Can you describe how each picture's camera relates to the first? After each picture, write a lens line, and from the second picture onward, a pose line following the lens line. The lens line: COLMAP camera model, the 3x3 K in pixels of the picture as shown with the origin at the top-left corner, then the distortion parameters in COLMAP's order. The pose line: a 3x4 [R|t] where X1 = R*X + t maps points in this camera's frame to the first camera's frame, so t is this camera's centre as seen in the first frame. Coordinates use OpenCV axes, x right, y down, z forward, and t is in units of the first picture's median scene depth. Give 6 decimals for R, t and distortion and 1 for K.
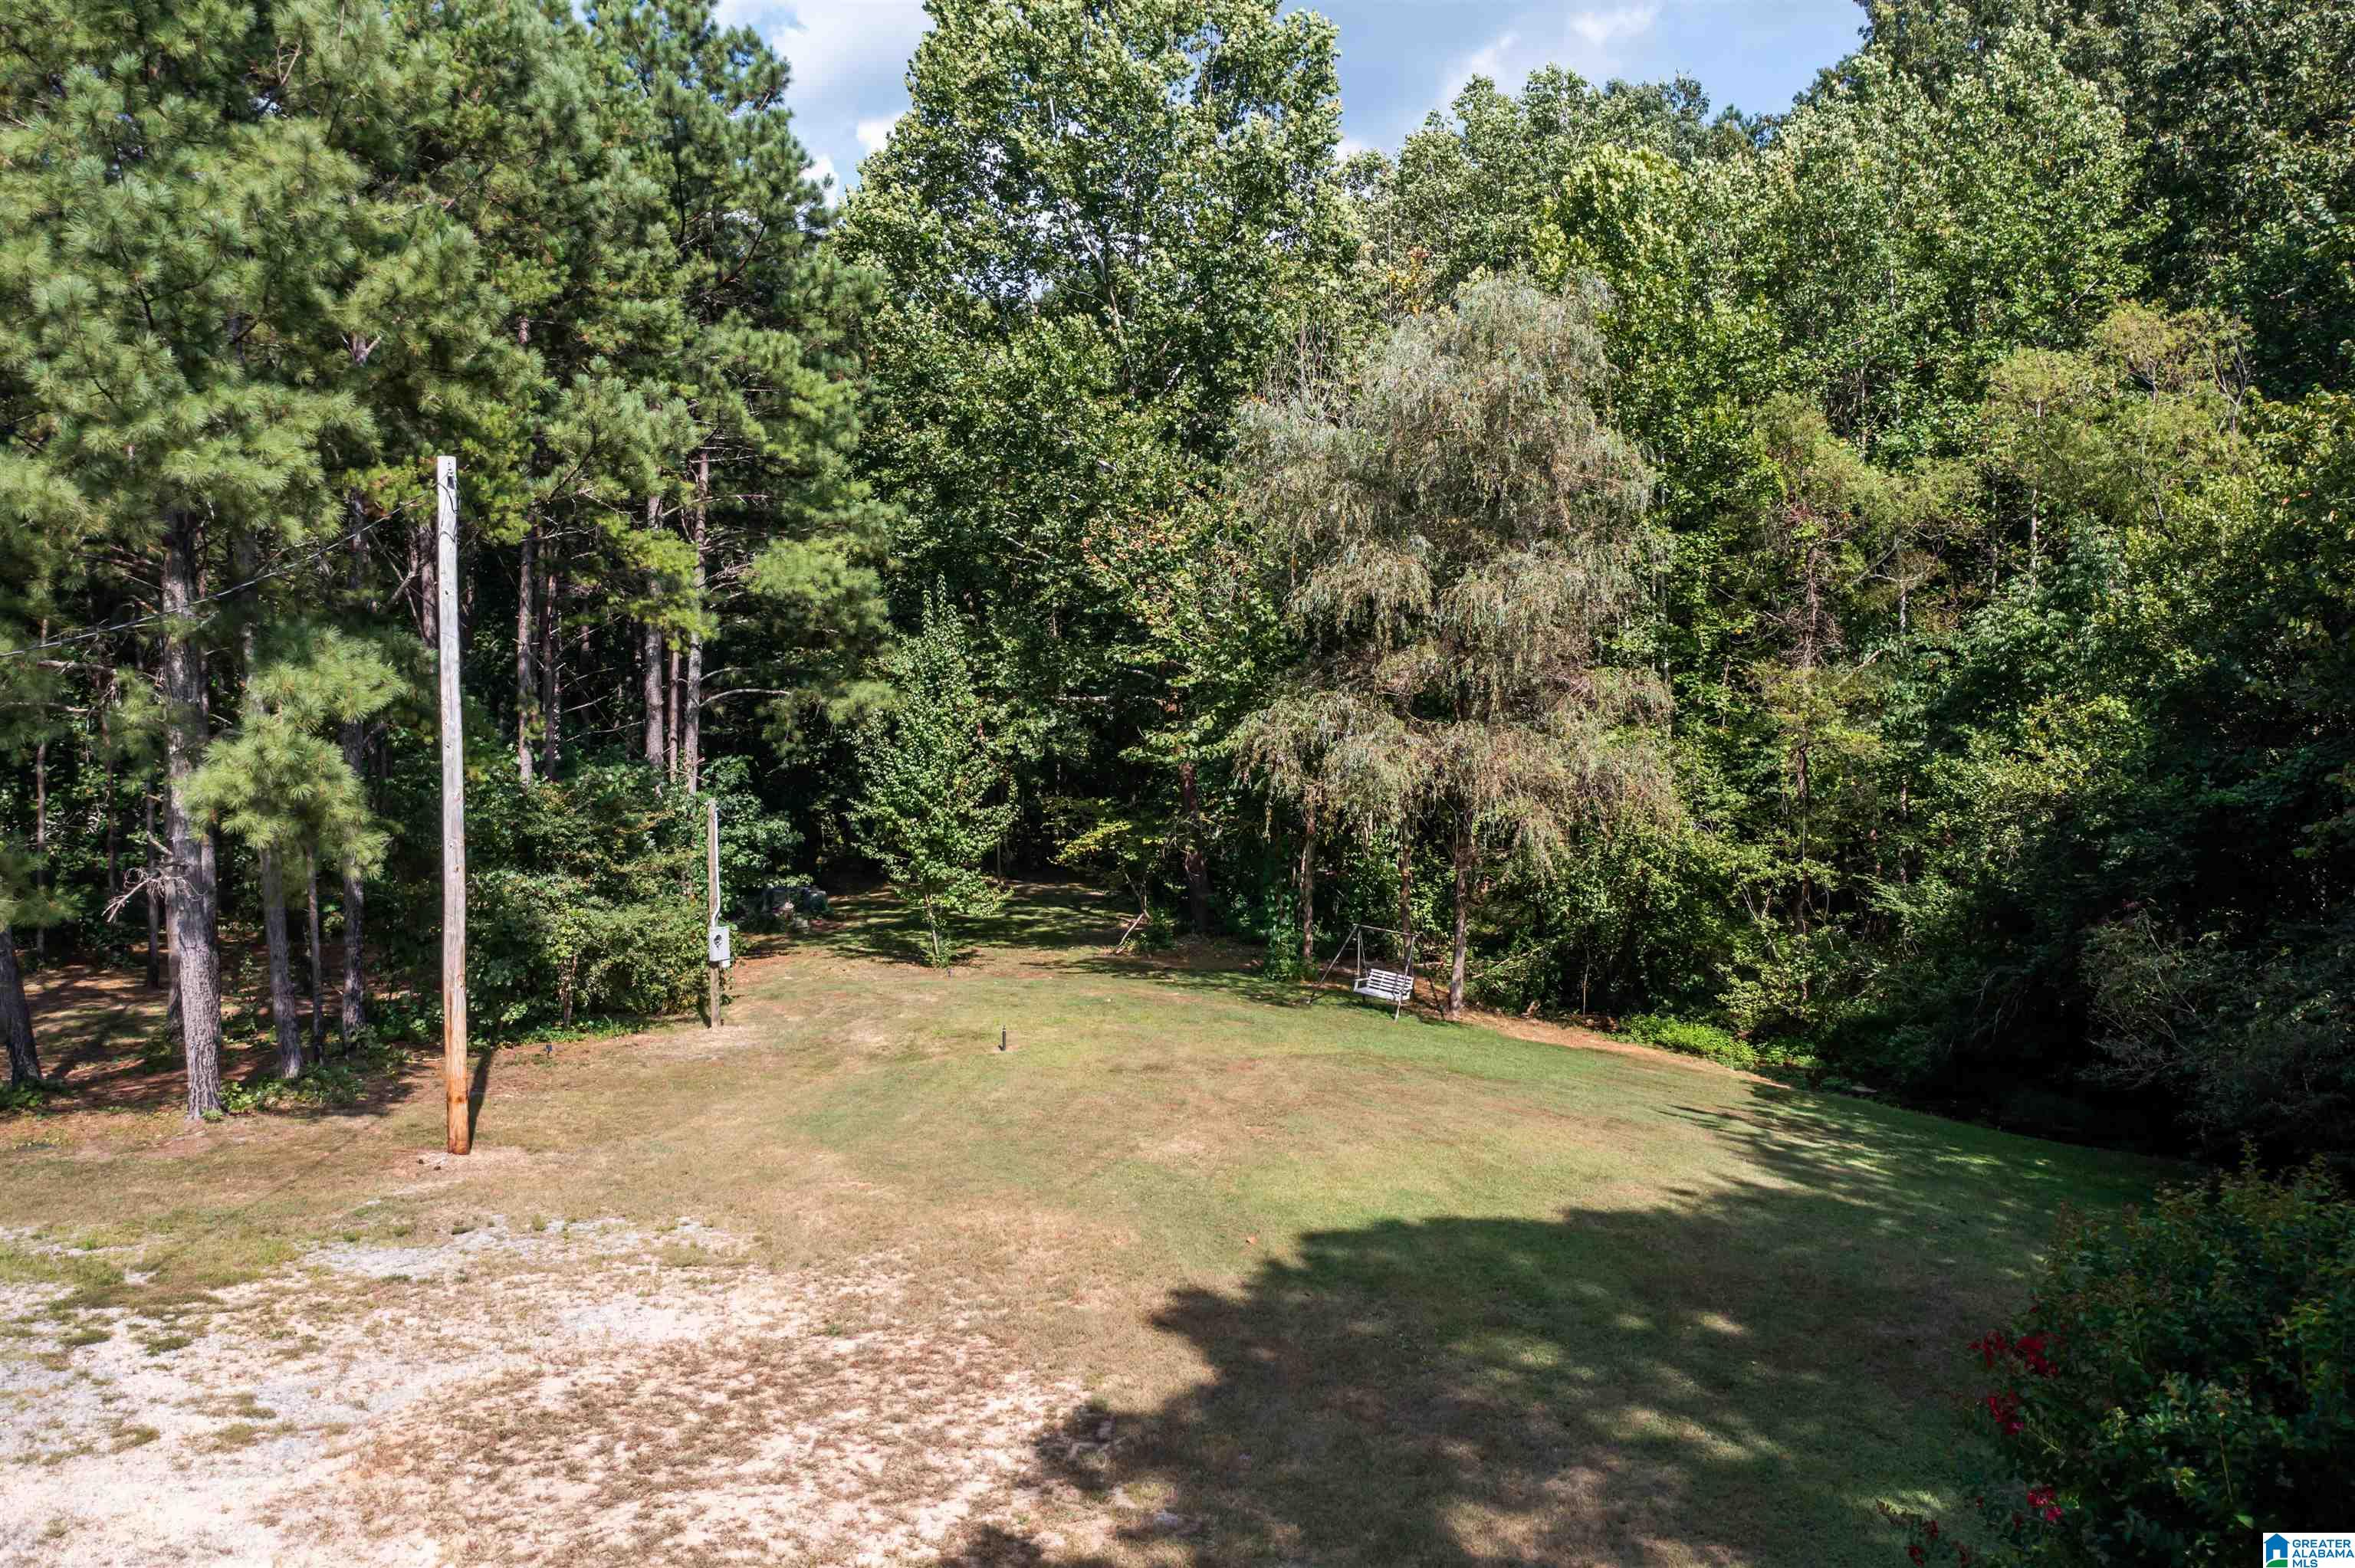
lens RADIAL K [[1834.7, 0, 1163.1], [0, 1834.7, 784.2], [0, 0, 1]] dist [-0.009757, 0.000025]
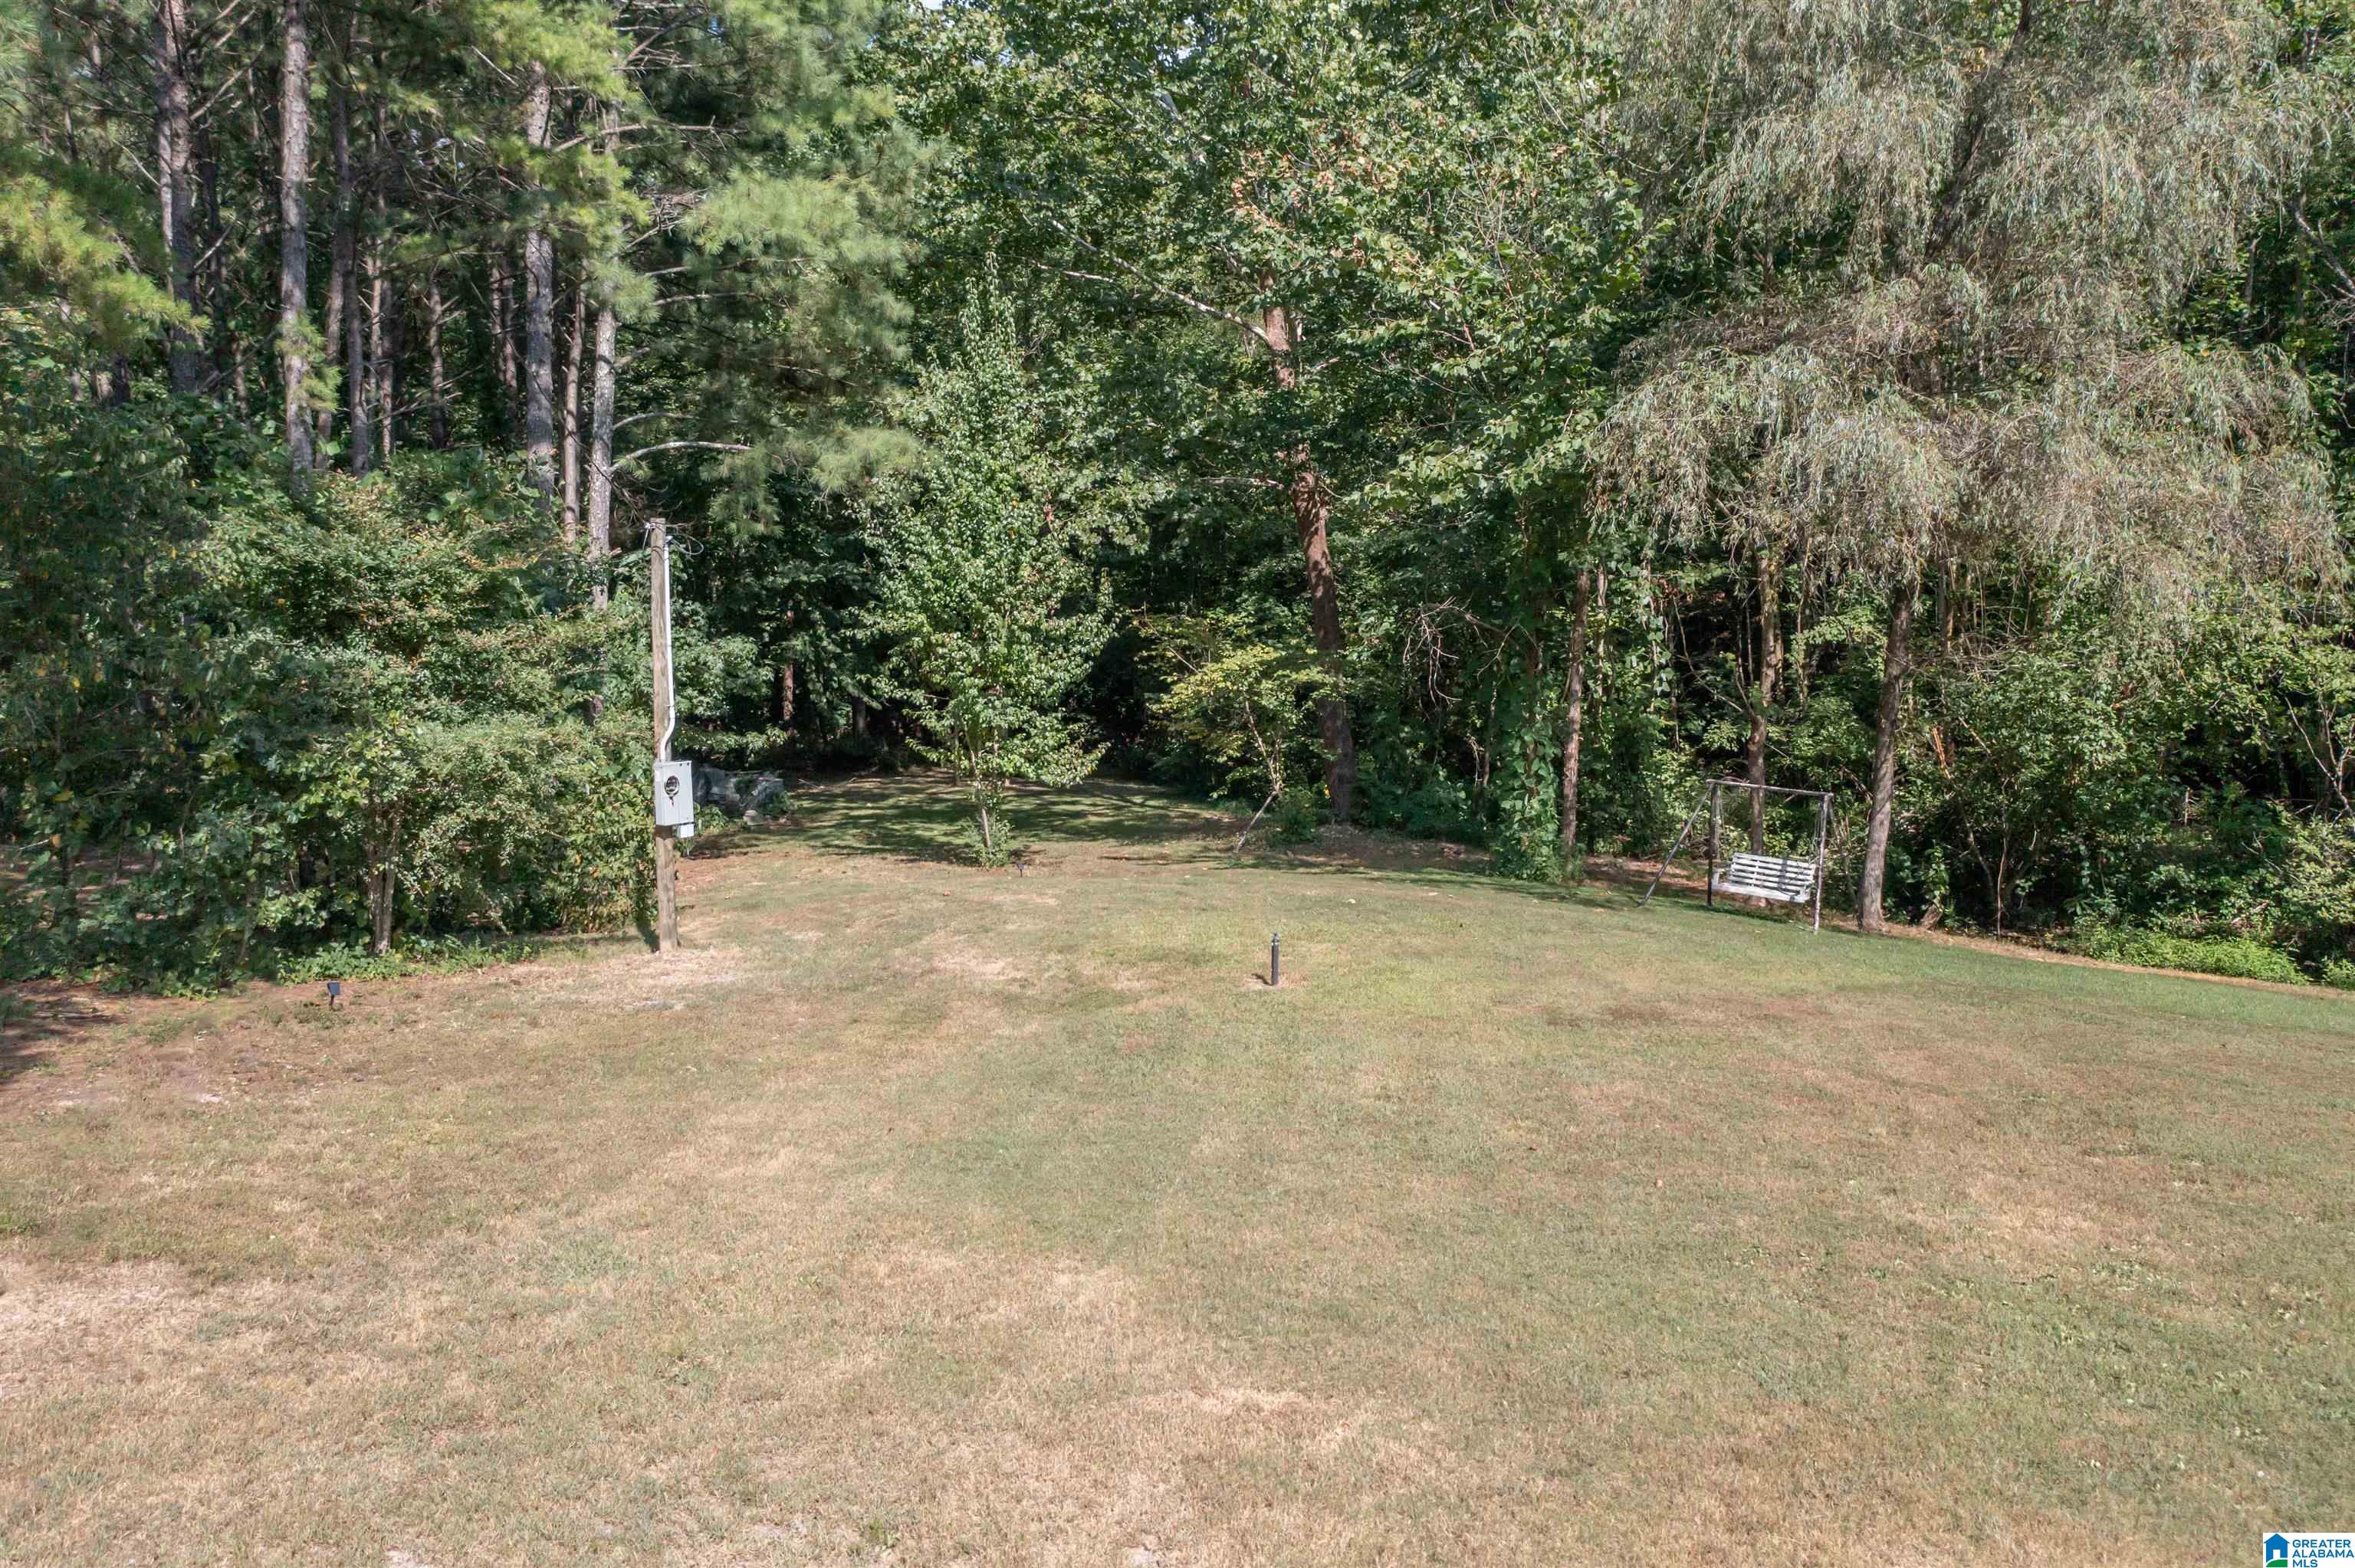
lens RADIAL K [[1834.7, 0, 1194.6], [0, 1834.7, 782.5], [0, 0, 1]] dist [-0.009757, 0.000025]
pose [[0.997113, -0.003156, 0.075867, -0.101667], [0.001121, 0.999639, 0.026845, 0.053757], [-0.075925, -0.026683, 0.996756, 0.353993]]
